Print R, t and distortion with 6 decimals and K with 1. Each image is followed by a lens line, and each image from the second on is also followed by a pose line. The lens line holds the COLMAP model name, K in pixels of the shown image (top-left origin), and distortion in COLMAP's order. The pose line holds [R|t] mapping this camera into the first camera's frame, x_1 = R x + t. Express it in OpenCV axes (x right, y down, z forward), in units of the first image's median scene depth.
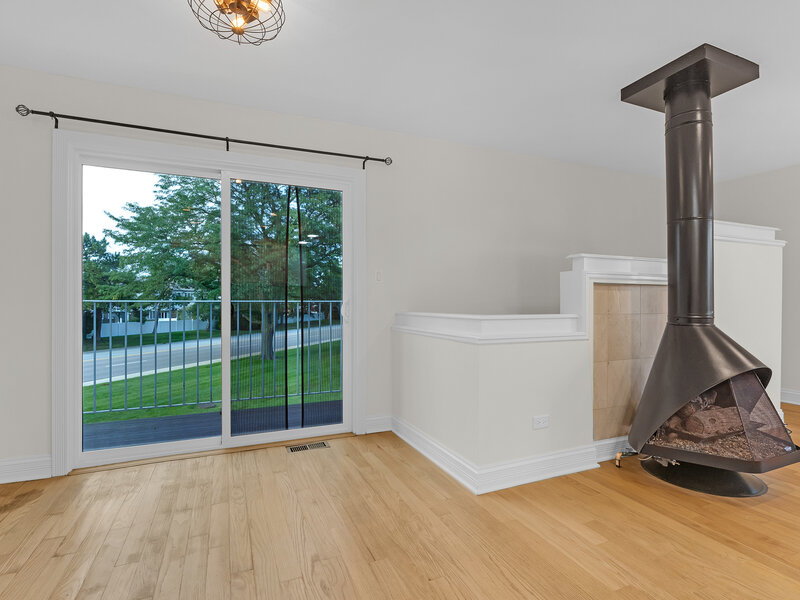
lens RADIAL K [[397.4, 0, 403.3], [0, 397.4, 300.7], [0, 0, 1]] dist [-0.002720, -0.000255]
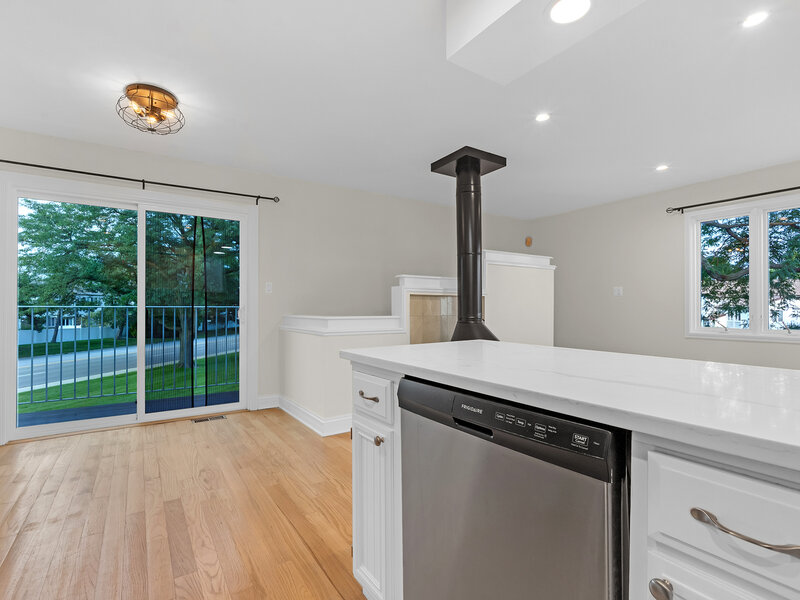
lens RADIAL K [[407.6, 0, 399.0], [0, 407.6, 303.1], [0, 0, 1]] dist [-0.003676, -0.000390]
pose [[0.989158, 0.001863, 0.146846, 0.173111], [-0.000709, 0.999968, -0.007909, -0.001481], [-0.146856, 0.007719, 0.989128, -0.398964]]
